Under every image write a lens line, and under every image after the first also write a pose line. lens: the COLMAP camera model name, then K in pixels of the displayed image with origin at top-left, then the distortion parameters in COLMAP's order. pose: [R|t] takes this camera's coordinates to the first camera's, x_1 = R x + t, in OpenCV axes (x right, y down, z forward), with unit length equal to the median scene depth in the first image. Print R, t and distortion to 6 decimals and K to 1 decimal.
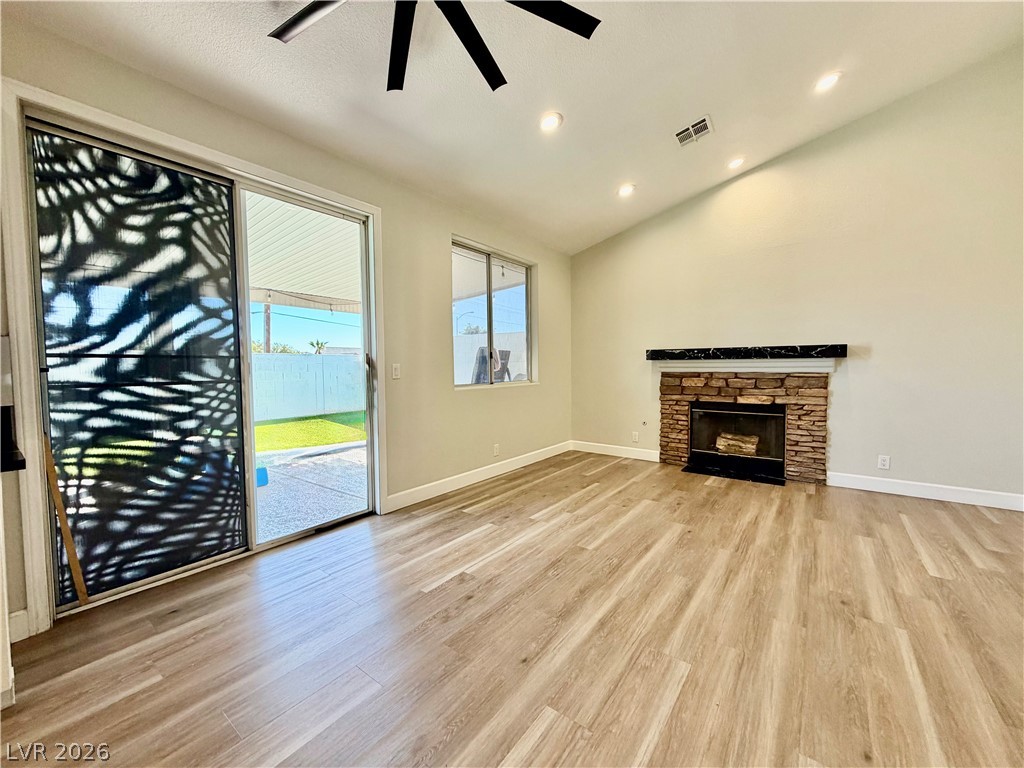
lens RADIAL K [[408.5, 0, 509.8], [0, 408.5, 387.2], [0, 0, 1]] dist [-0.002171, 0.000768]
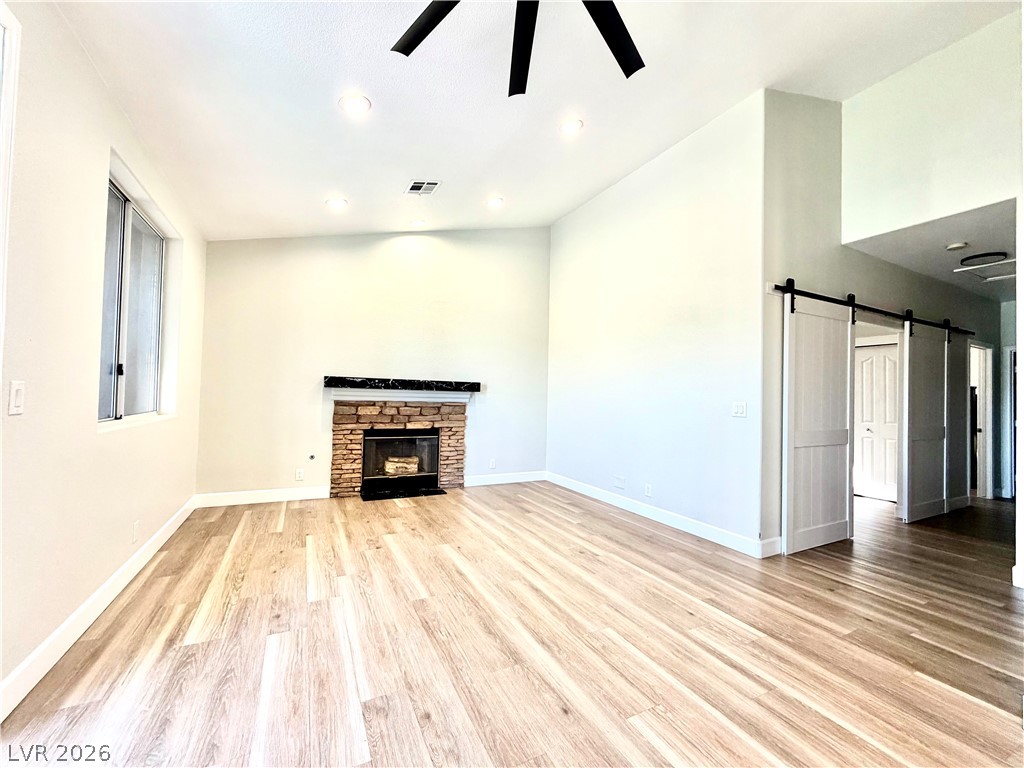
lens RADIAL K [[408.5, 0, 510.5], [0, 408.5, 385.1], [0, 0, 1]] dist [-0.002171, 0.000768]
pose [[0.434112, 0.041625, 0.899897, -0.369507], [0.019040, 0.998285, -0.055361, -0.015059], [-0.900658, 0.041167, 0.432575, 0.275485]]
